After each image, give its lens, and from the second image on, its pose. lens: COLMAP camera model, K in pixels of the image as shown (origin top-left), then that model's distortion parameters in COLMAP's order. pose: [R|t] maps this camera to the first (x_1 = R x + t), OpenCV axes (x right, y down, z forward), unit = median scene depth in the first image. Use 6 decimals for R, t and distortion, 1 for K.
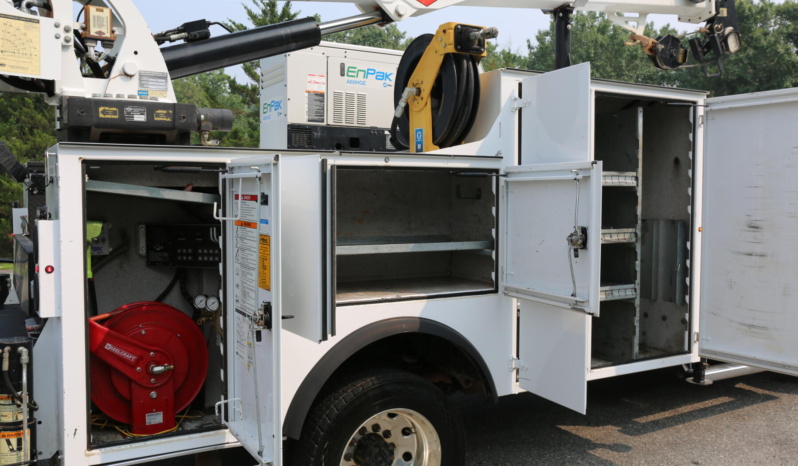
lens RADIAL K [[721.1, 0, 396.3], [0, 721.1, 231.4], [0, 0, 1]] dist [-0.066751, 0.114787]
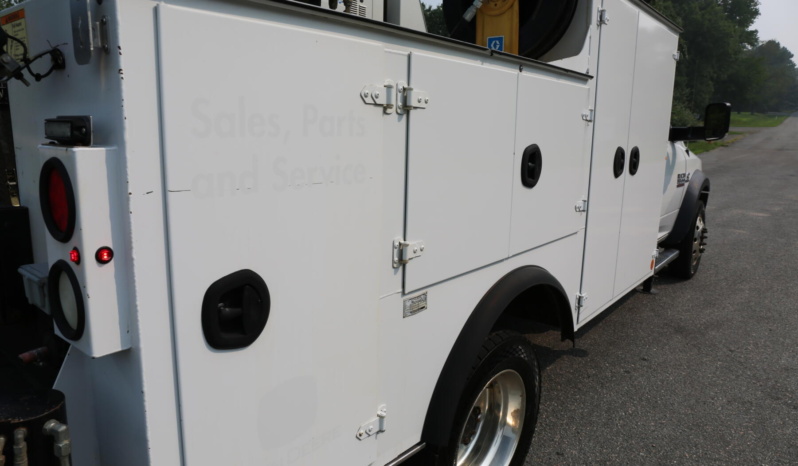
lens RADIAL K [[538.6, 0, 394.8], [0, 538.6, 232.3], [0, 0, 1]] dist [-0.101886, 0.074466]
pose [[0.938433, -0.049545, 0.341890, -0.260838], [0.000123, 0.989710, 0.143086, -0.005900], [-0.345461, -0.134234, 0.928783, 0.382658]]
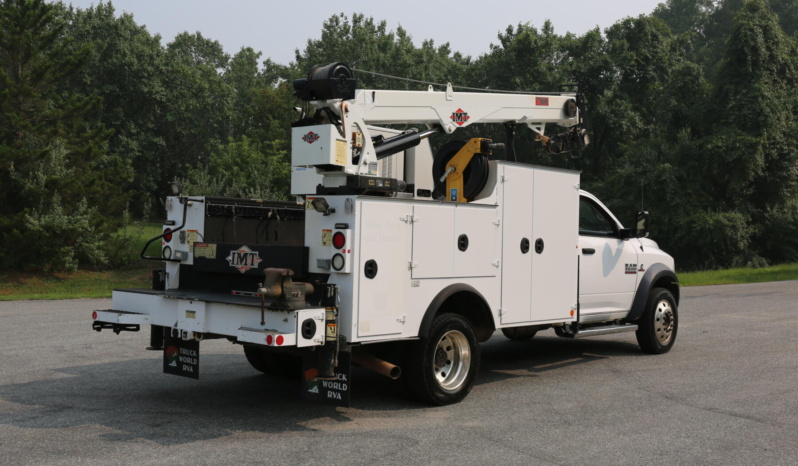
lens RADIAL K [[947.9, 0, 399.0], [0, 947.9, 233.0], [0, 0, 1]] dist [0.022487, 0.036278]
pose [[0.944558, 0.023160, 0.327526, -0.807435], [-0.006623, 0.998650, -0.051515, 0.091180], [-0.328277, 0.046490, 0.943437, -1.147629]]
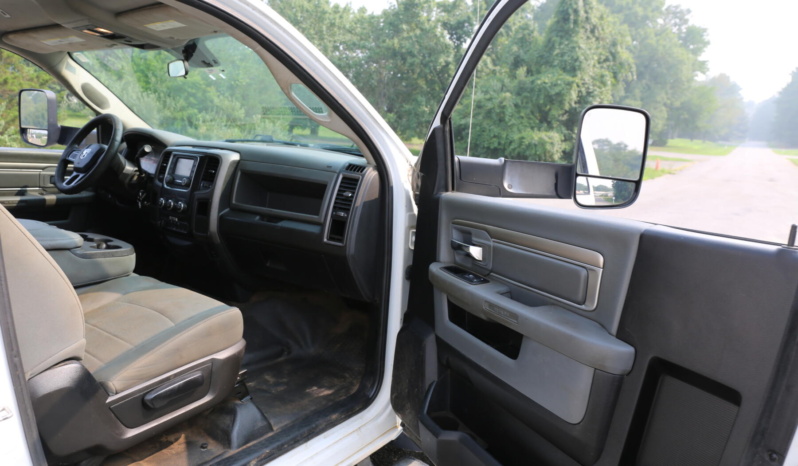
lens RADIAL K [[540.5, 0, 396.5], [0, 540.5, 229.2], [0, 0, 1]] dist [-0.096099, 0.067136]
pose [[0.911545, -0.003518, 0.411184, 0.583422], [-0.047461, 0.992380, 0.113706, -0.052074], [-0.408451, -0.123164, 0.904433, 0.916822]]
